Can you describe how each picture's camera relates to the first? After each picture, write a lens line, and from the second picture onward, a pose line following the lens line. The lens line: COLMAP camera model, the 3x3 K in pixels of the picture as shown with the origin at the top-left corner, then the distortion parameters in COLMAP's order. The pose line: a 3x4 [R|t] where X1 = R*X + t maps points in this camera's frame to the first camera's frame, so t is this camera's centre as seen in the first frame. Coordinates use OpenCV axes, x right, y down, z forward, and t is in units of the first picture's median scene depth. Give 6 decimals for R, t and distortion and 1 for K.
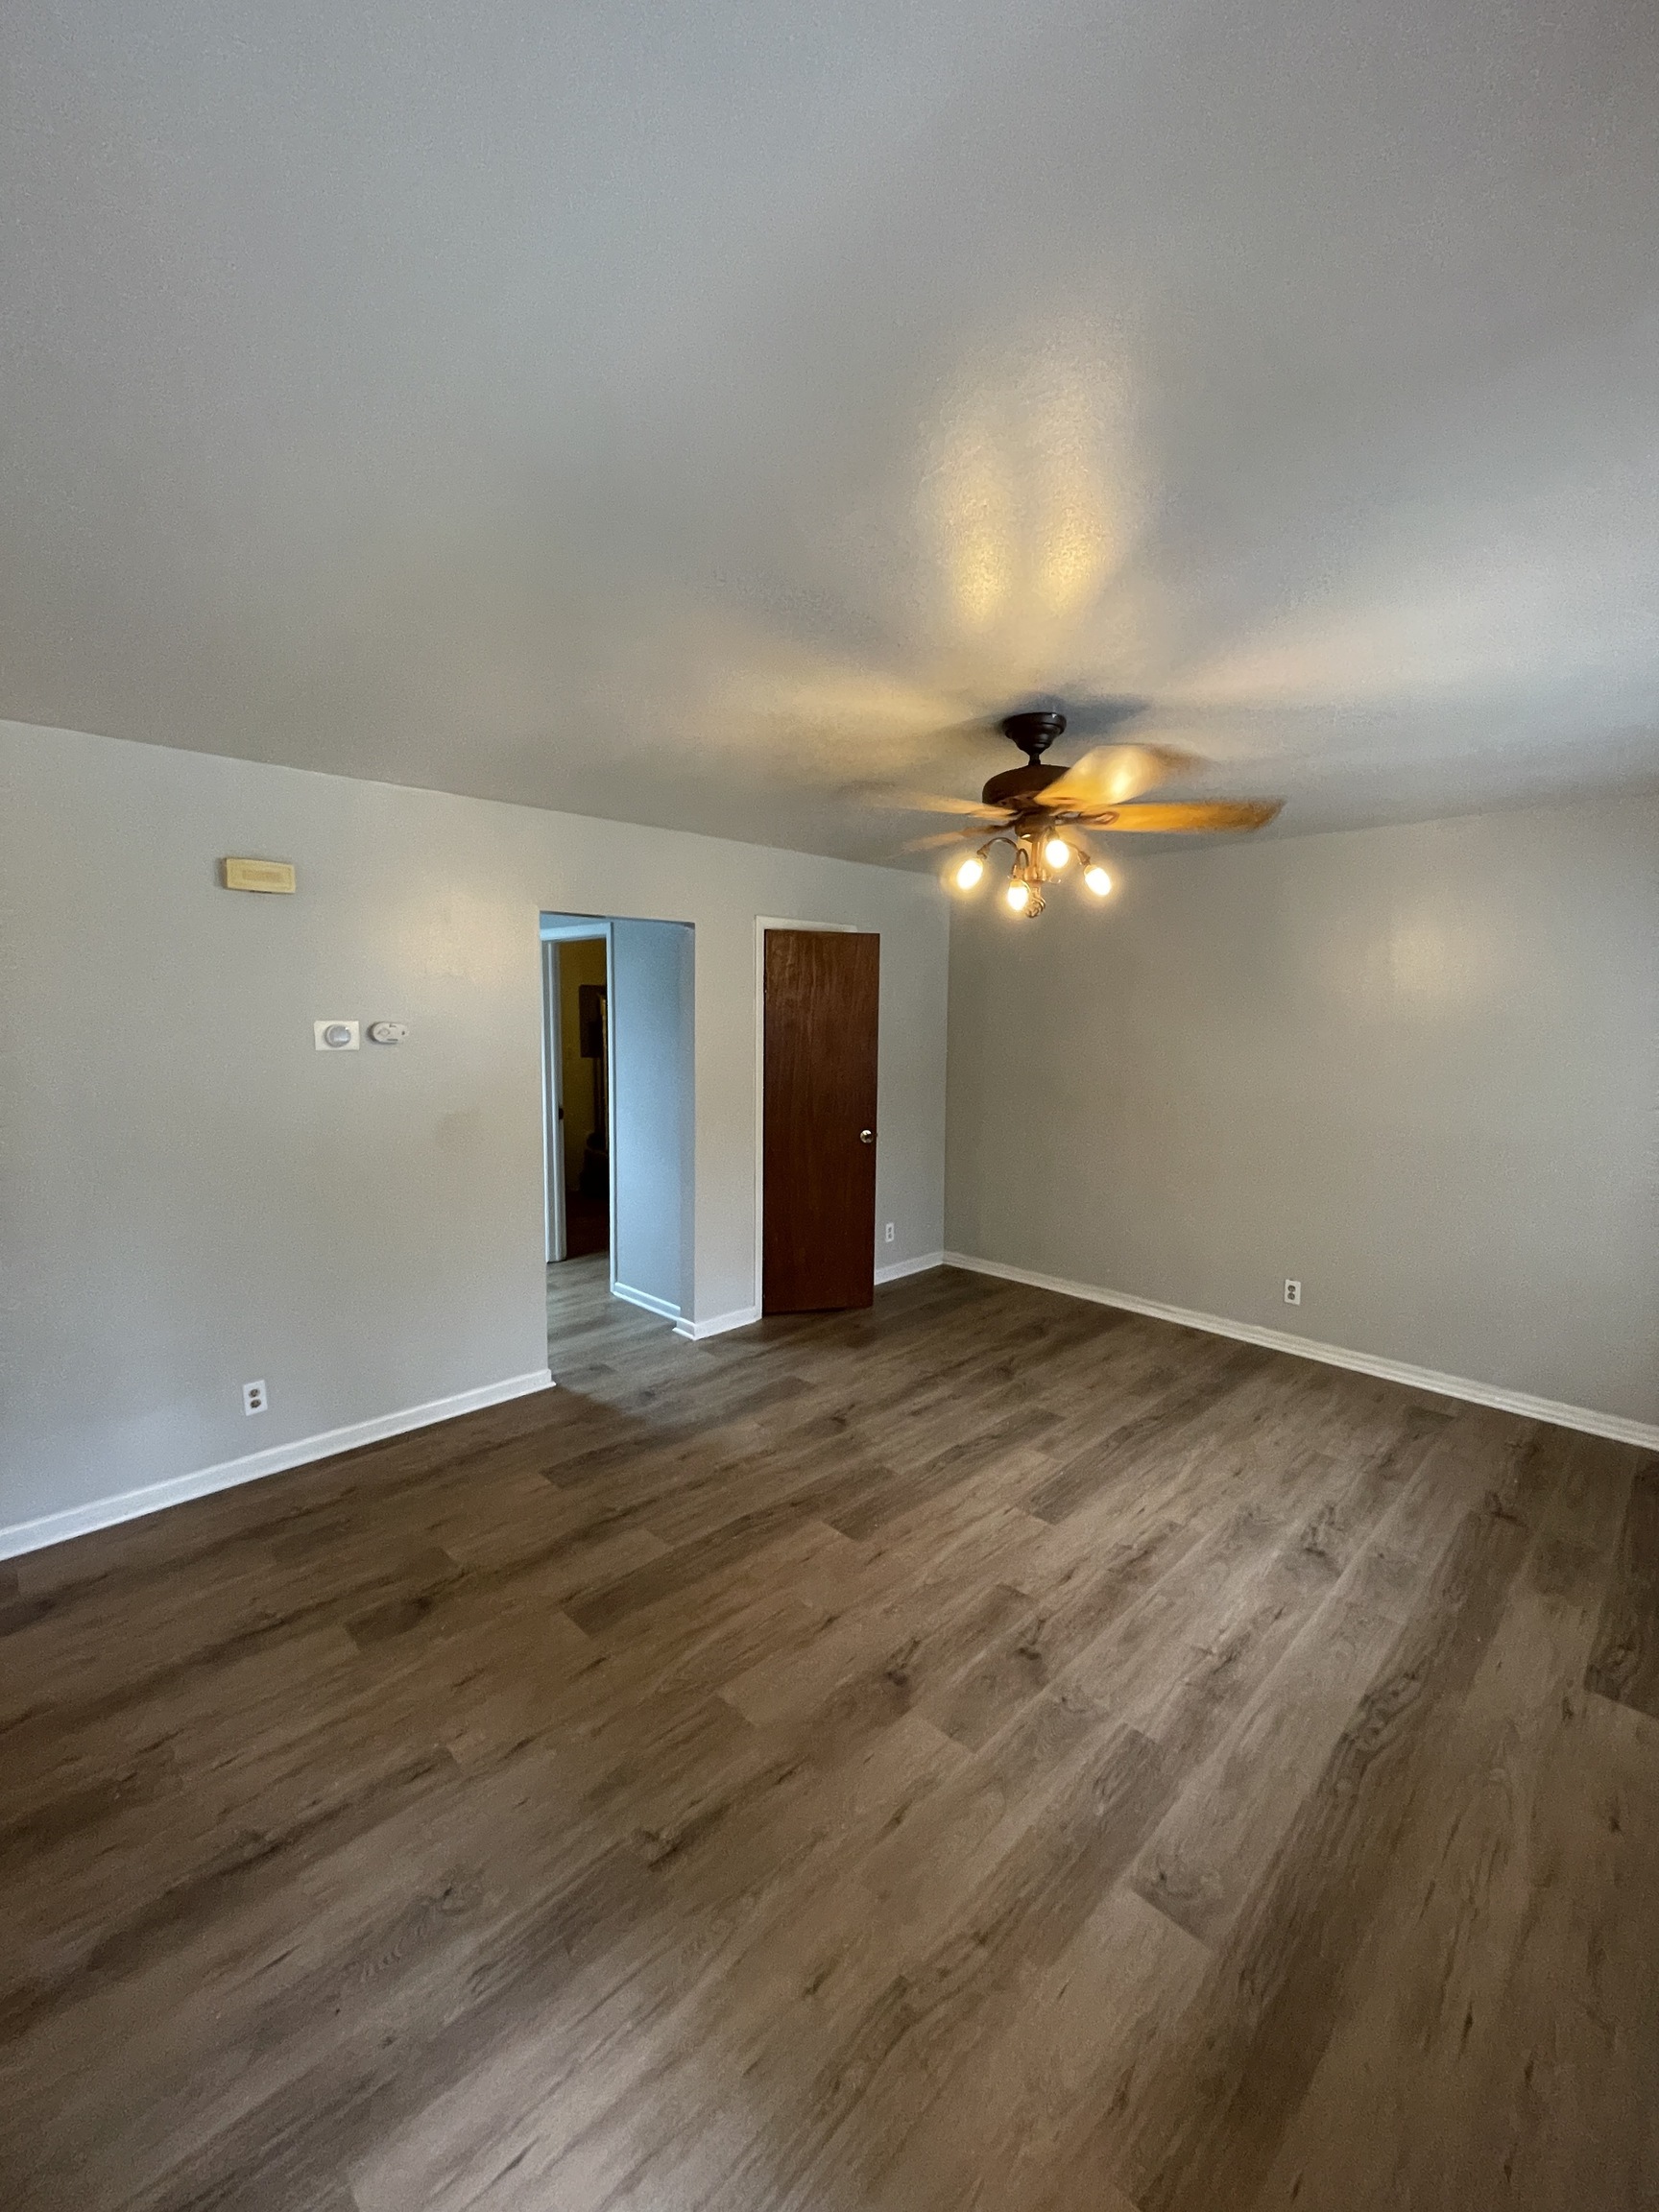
lens RADIAL K [[900.3, 0, 829.5], [0, 900.3, 1106.0], [0, 0, 1]] dist [-0.000855, 0.000058]
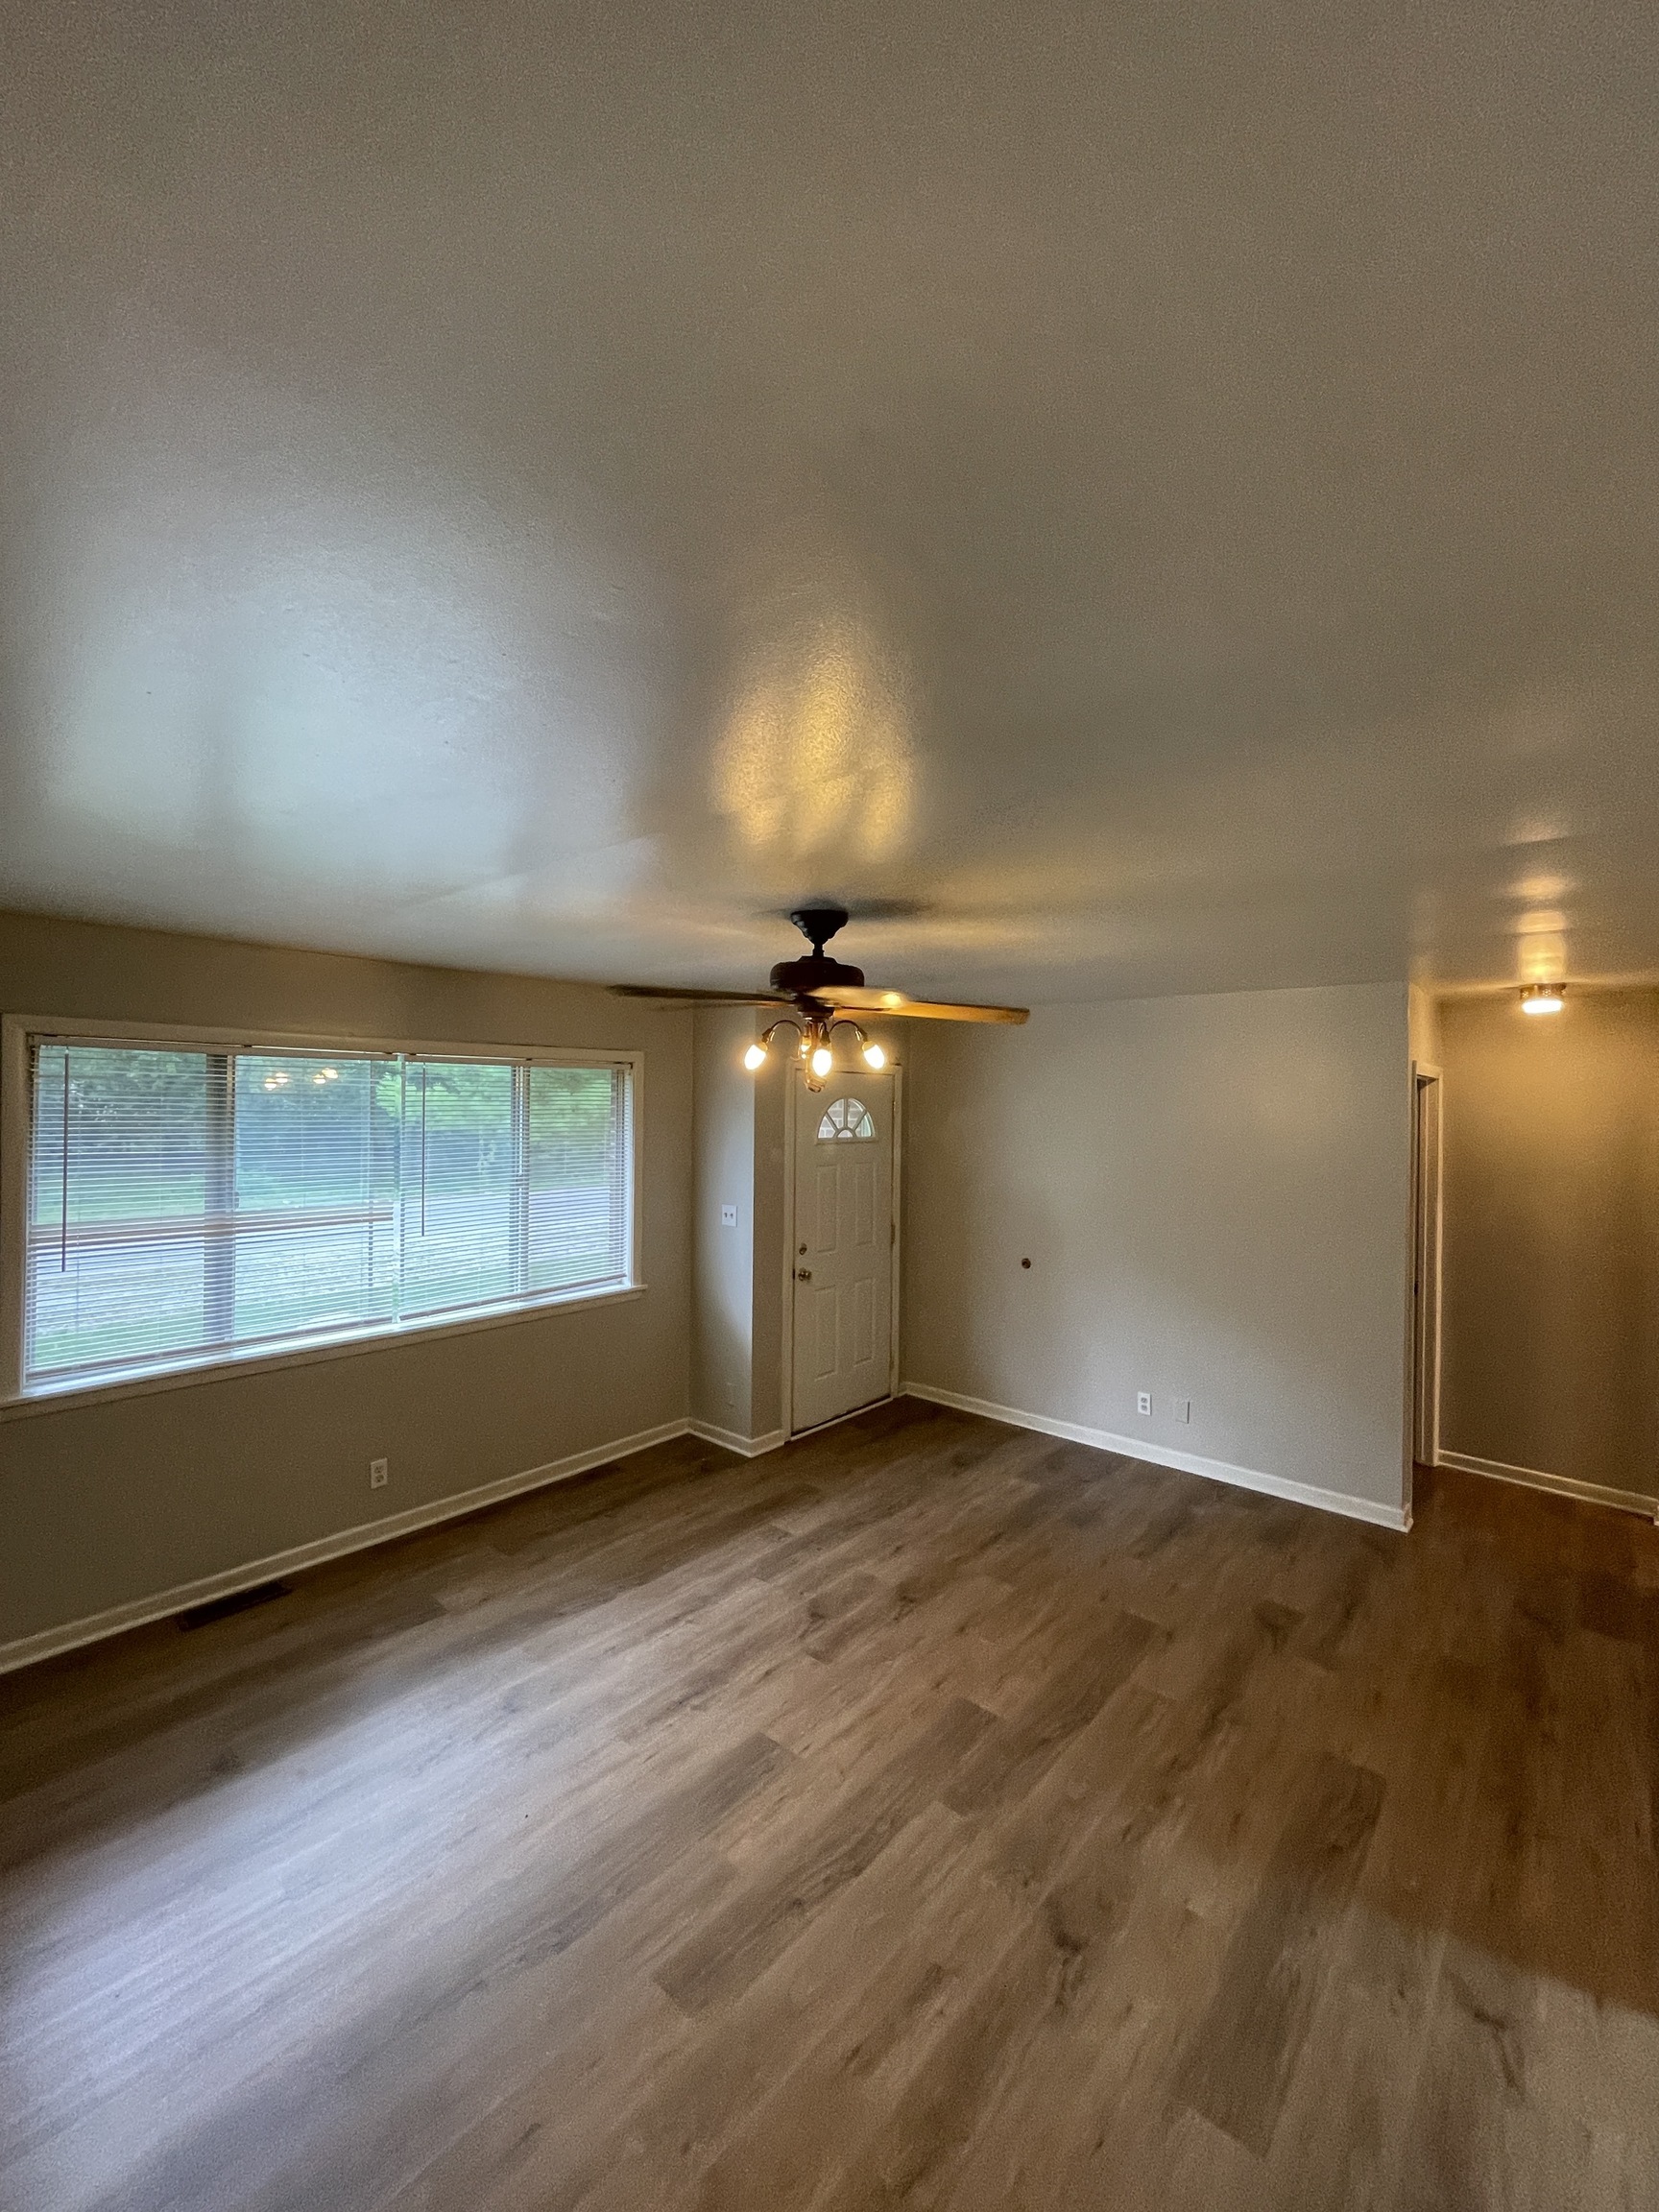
lens RADIAL K [[900.3, 0, 829.5], [0, 900.3, 1106.0], [0, 0, 1]] dist [-0.000855, 0.000058]
pose [[-0.996596, -0.020712, -0.079792, 0.282922], [-0.028978, 0.994169, 0.103870, -0.291813], [0.077176, 0.105828, -0.991385, 1.980501]]
